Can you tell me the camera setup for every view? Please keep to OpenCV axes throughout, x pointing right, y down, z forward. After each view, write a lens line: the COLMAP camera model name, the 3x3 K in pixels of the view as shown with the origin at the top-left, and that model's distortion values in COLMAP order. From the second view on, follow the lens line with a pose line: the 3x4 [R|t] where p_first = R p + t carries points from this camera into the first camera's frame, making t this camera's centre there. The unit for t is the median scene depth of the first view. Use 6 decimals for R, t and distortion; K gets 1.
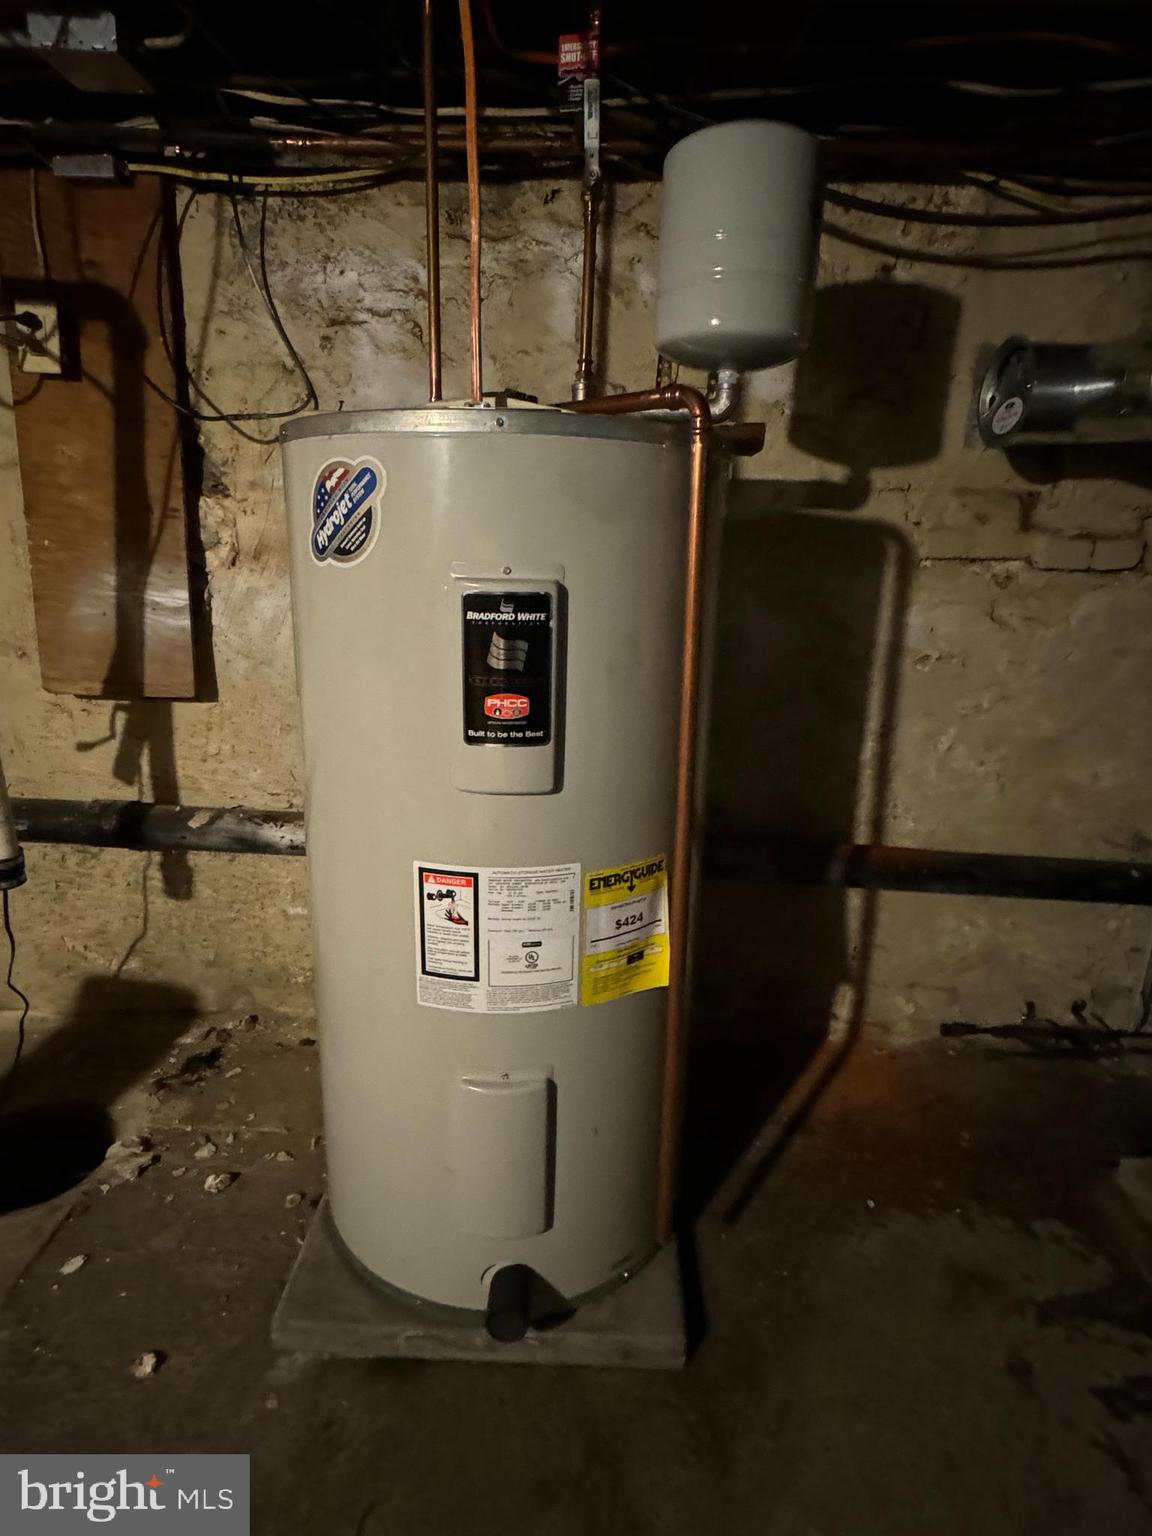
lens RADIAL K [[815.7, 0, 576.2], [0, 815.7, 766.6], [0, 0, 1]] dist [0.000518, -0.000057]
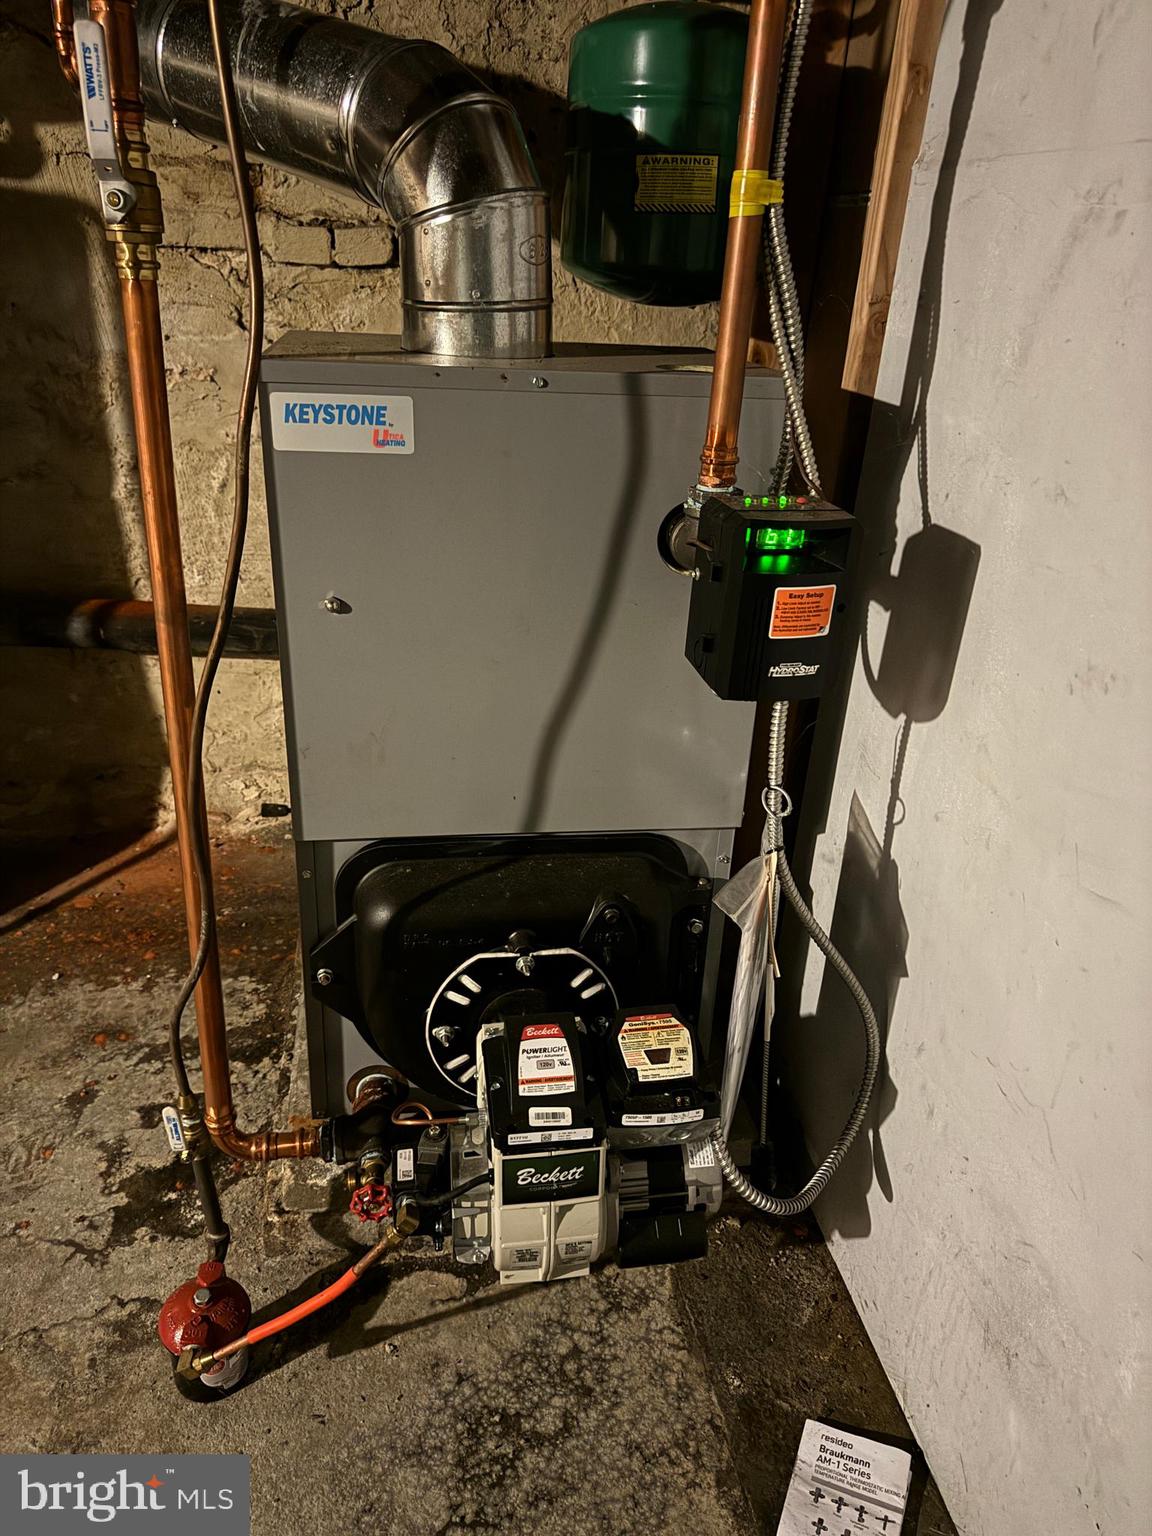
lens RADIAL K [[1085.9, 0, 573.5], [0, 1085.9, 769.0], [0, 0, 1]] dist [-0.011238, -0.004240]
pose [[0.990407, -0.034126, 0.133901, 0.682645], [0.009736, 0.983851, 0.178725, 0.073514], [-0.137837, -0.175707, 0.974745, -0.216087]]
